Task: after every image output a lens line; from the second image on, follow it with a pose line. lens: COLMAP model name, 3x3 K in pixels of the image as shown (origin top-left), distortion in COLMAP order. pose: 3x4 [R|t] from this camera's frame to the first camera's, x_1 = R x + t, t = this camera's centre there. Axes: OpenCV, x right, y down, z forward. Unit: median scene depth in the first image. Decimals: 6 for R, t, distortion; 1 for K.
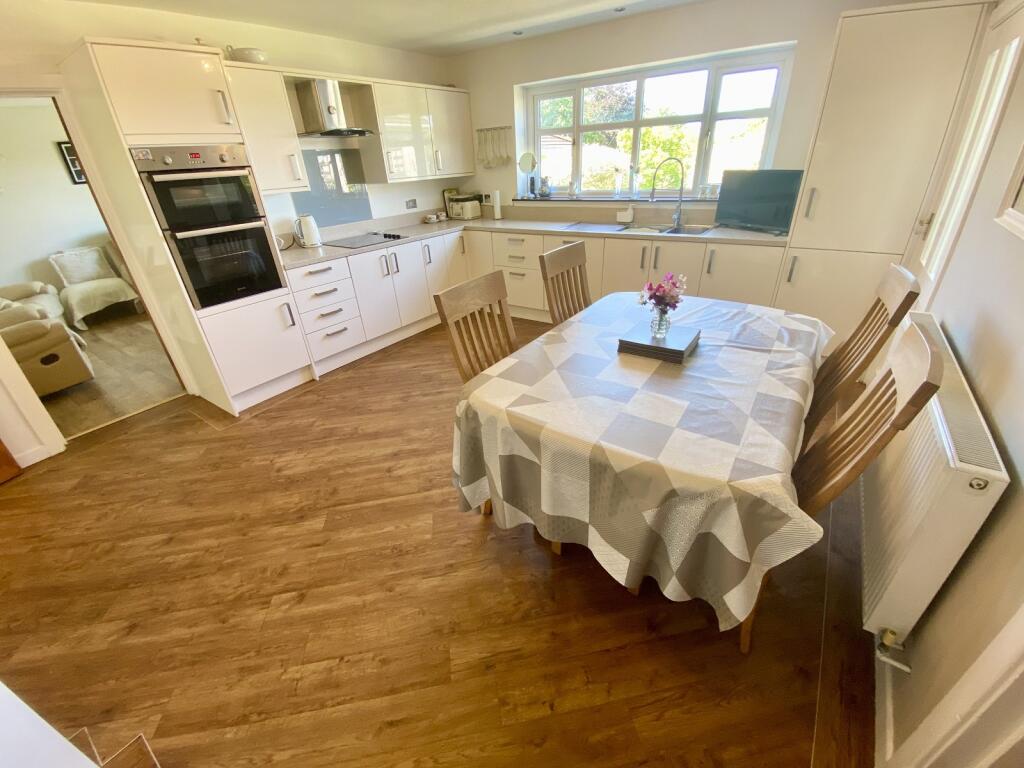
lens RADIAL K [[424.1, 0, 505.9], [0, 424.1, 384.0], [0, 0, 1]] dist [0.012184, -0.017564]
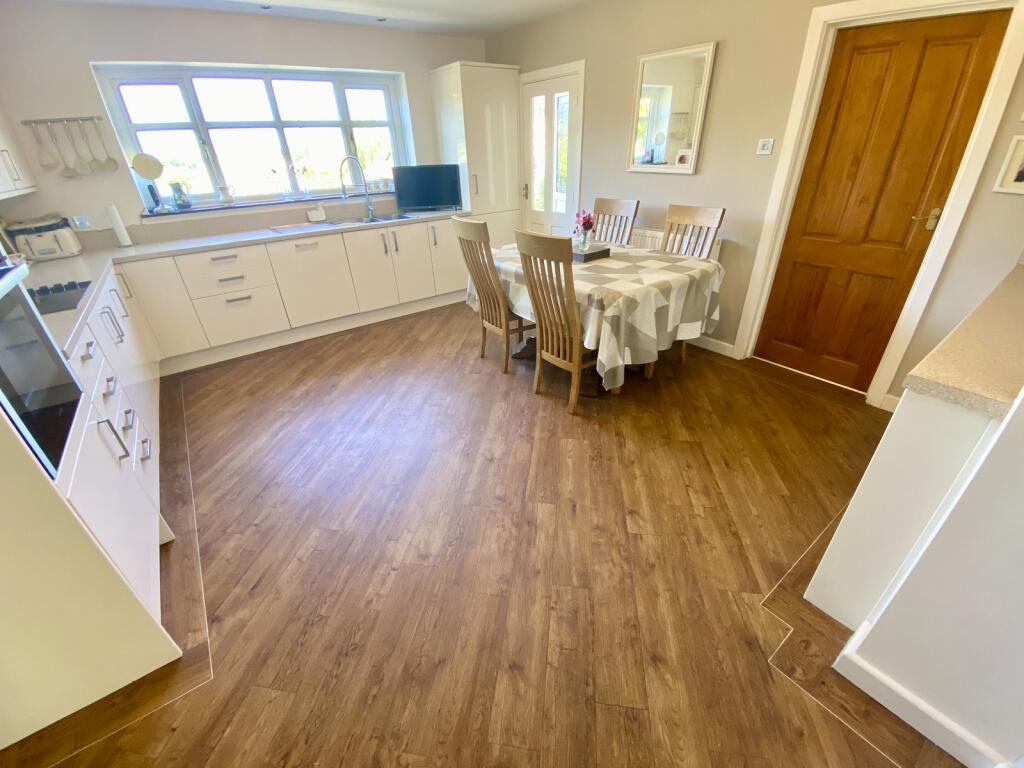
lens RADIAL K [[424.1, 0, 505.9], [0, 424.1, 384.0], [0, 0, 1]] dist [0.012184, -0.017564]
pose [[0.305039, -0.430184, 0.849643, -0.876172], [0.464600, 0.846015, 0.261546, -0.153765], [-0.831323, 0.314962, 0.457931, 0.406521]]
